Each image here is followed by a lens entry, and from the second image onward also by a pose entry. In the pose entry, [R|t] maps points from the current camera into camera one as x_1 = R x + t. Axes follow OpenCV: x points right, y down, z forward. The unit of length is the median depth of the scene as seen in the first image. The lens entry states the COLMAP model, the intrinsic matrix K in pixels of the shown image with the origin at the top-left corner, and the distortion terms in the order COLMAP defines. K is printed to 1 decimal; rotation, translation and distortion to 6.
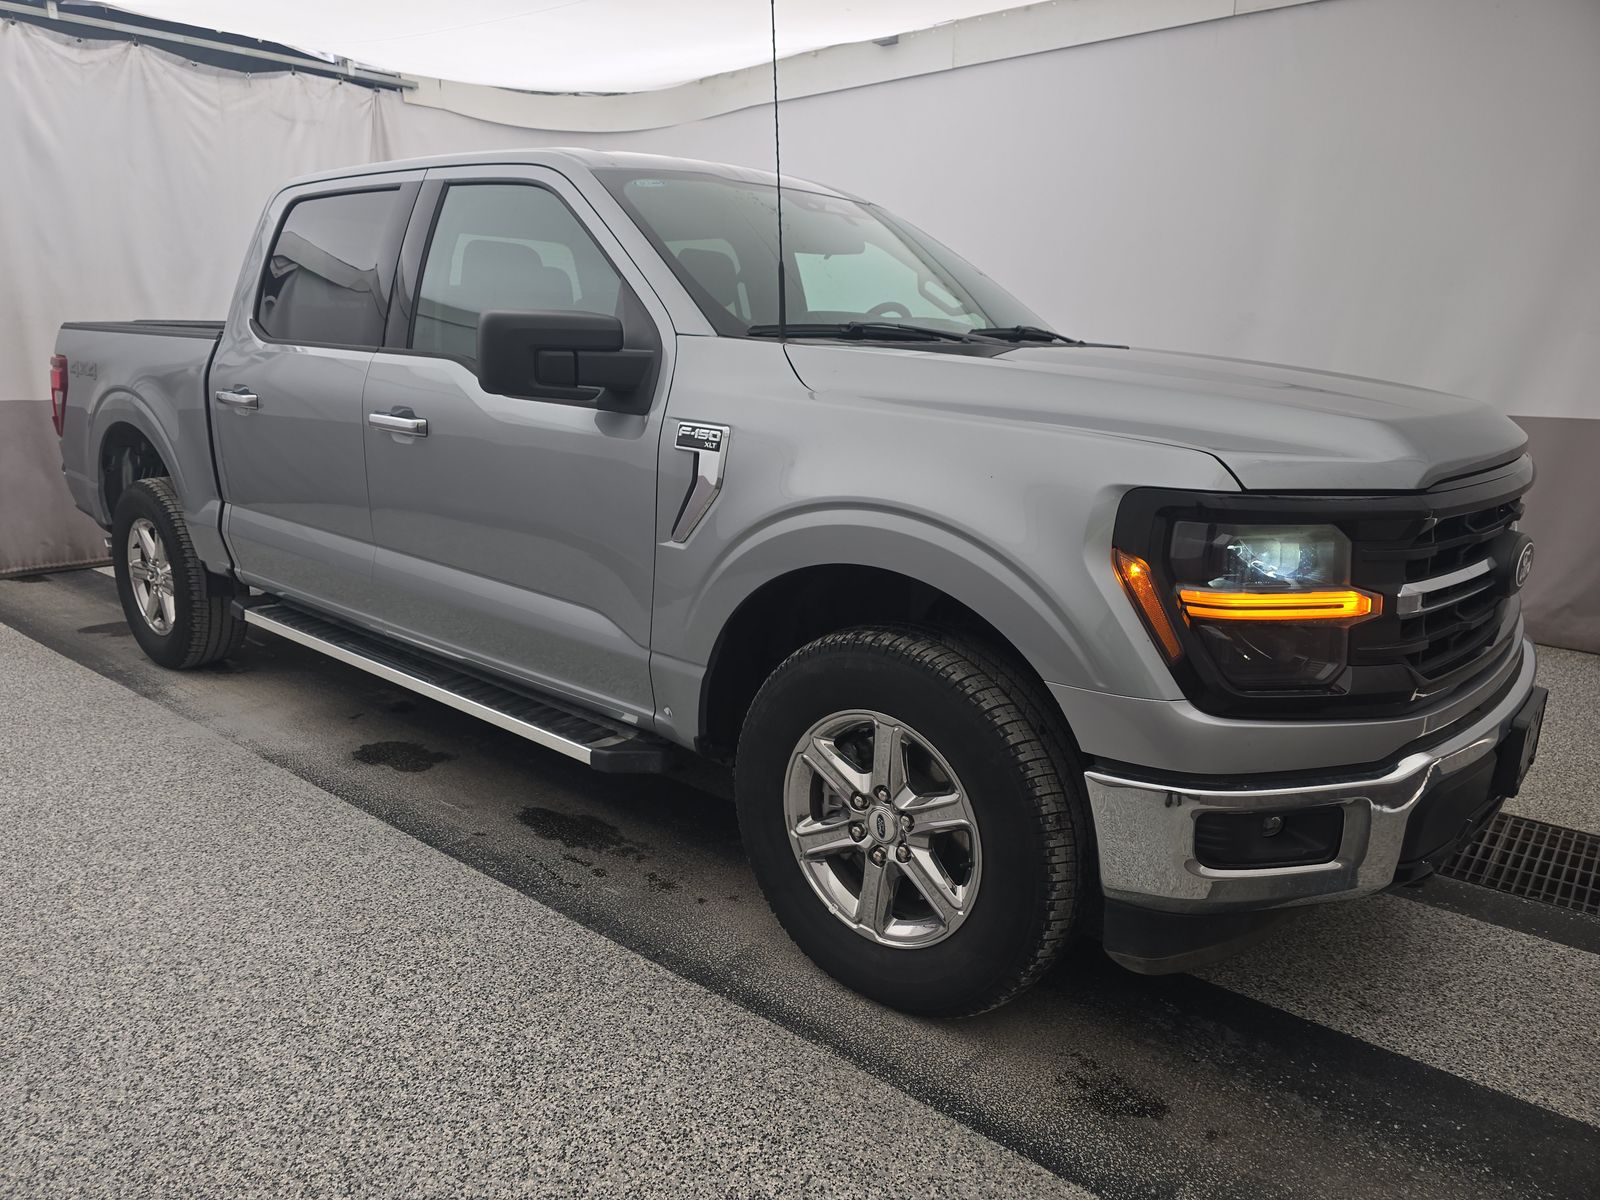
lens RADIAL K [[1057.1, 0, 799.1], [0, 1057.1, 635.0], [0, 0, 1]] dist [0.006422, -0.024565]
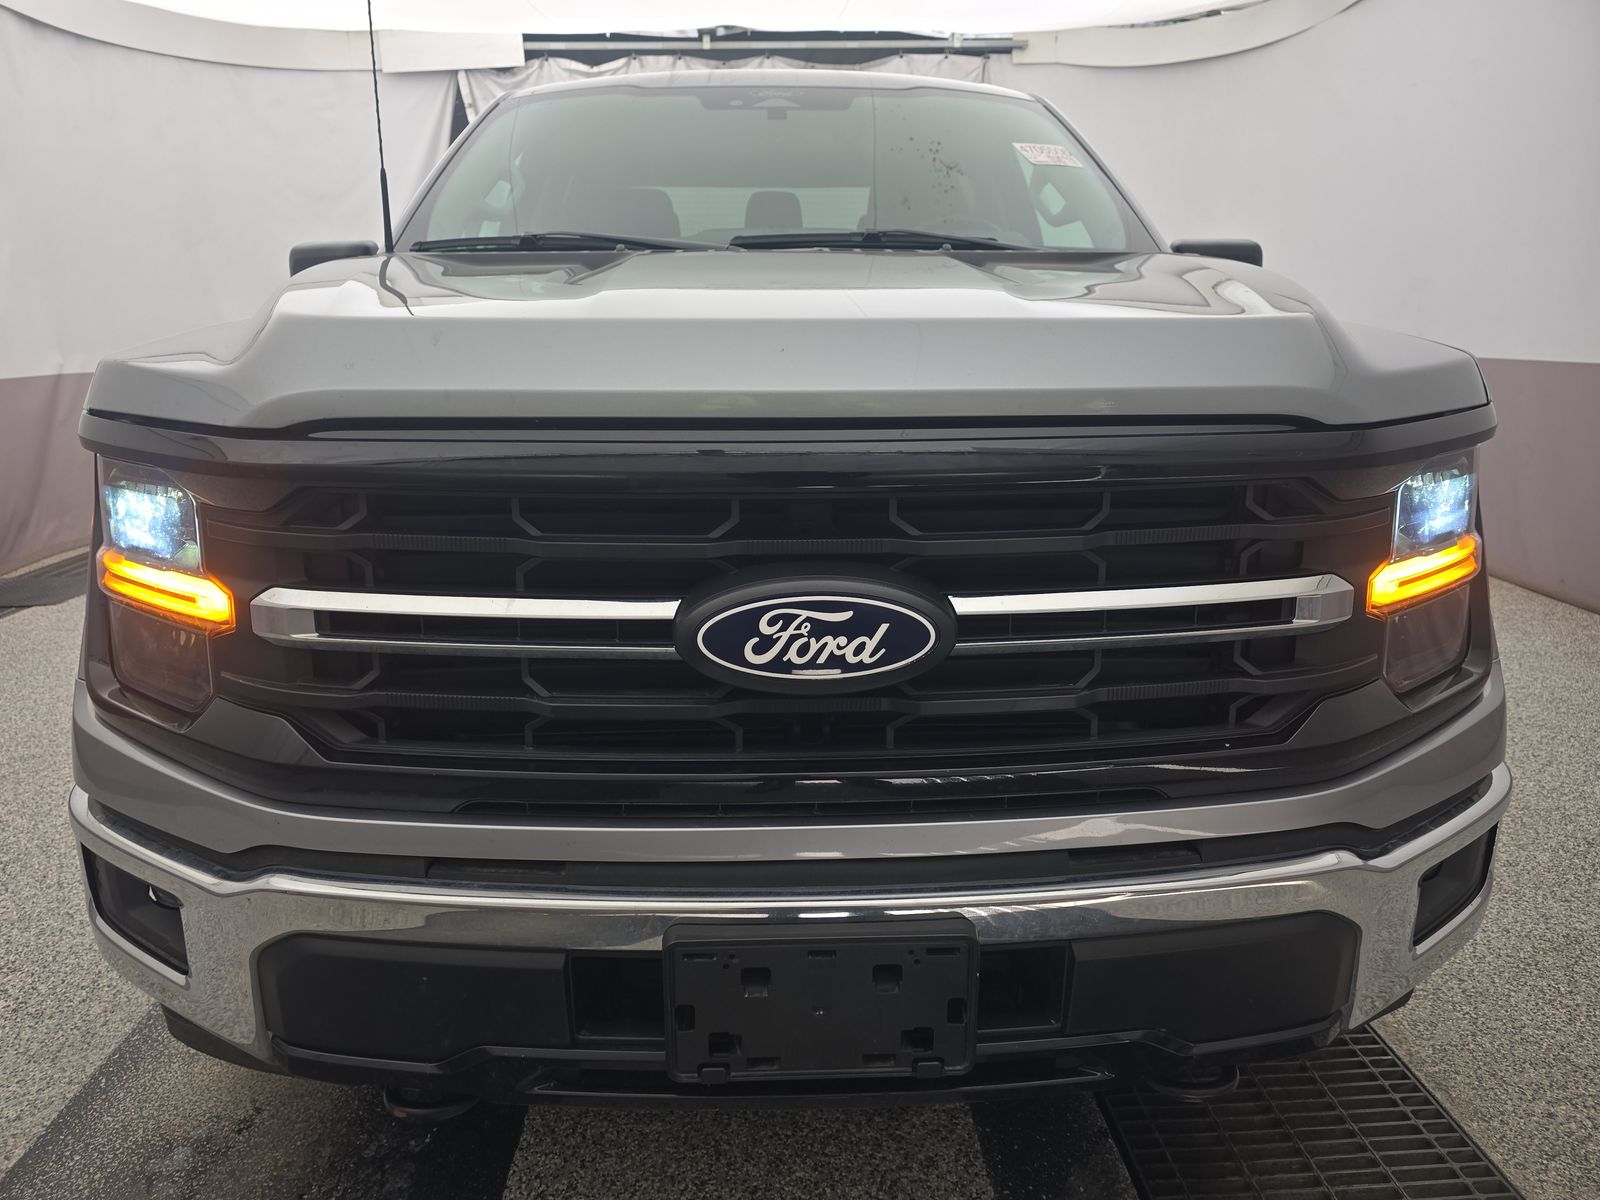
lens RADIAL K [[1071.9, 0, 800.0], [0, 1071.9, 600.0], [0, 0, 1]] dist [0.003288, -0.020506]
pose [[0.677630, 0.161384, -0.717477, 0.383730], [-0.170458, 0.983522, 0.060235, -0.040607], [0.715375, 0.081482, 0.693973, 0.247113]]
